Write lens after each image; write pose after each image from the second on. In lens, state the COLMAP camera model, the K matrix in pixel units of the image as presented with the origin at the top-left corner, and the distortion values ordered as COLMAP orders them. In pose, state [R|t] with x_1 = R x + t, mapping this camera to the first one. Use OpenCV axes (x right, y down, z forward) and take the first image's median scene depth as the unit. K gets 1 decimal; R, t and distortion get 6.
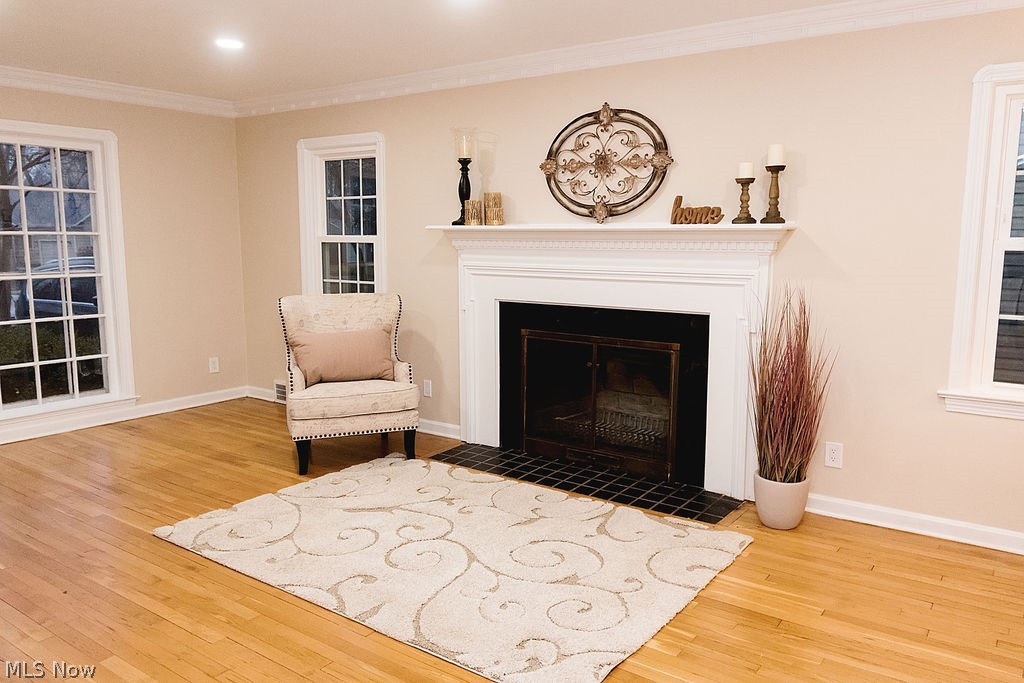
lens RADIAL K [[761.4, 0, 512.0], [0, 761.4, 341.5], [0, 0, 1]] dist [0.017397, 0.006847]
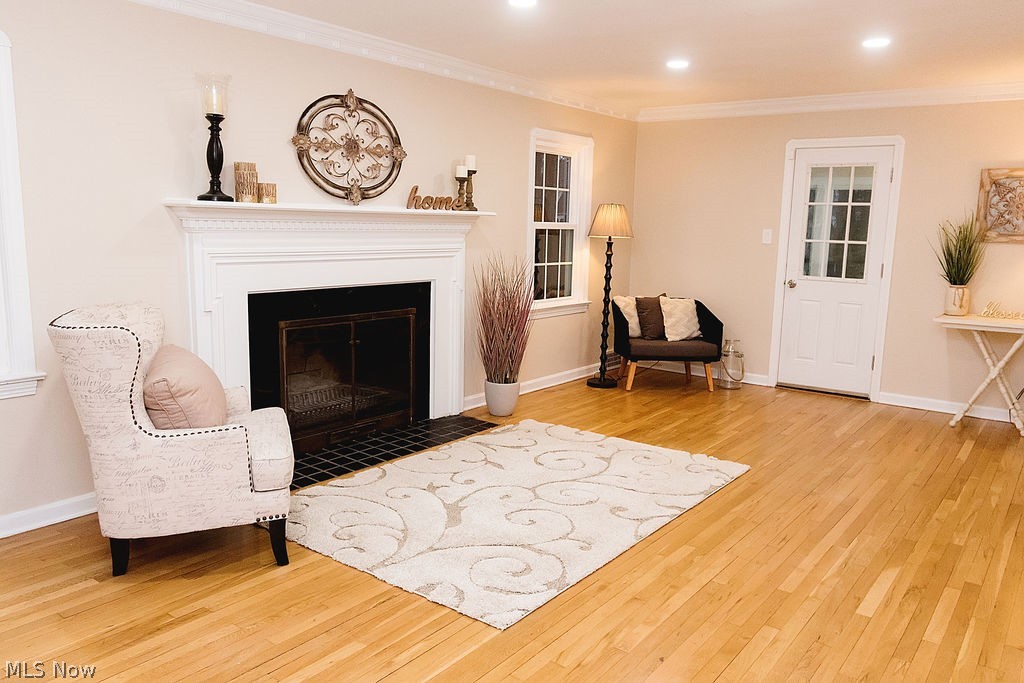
lens RADIAL K [[761.4, 0, 512.0], [0, 761.4, 341.5], [0, 0, 1]] dist [0.017397, 0.006847]
pose [[0.035759, -0.157896, 0.986808, -0.943423], [0.117919, 0.981208, 0.152727, -0.107376], [-0.992379, 0.110902, 0.053706, 0.757573]]
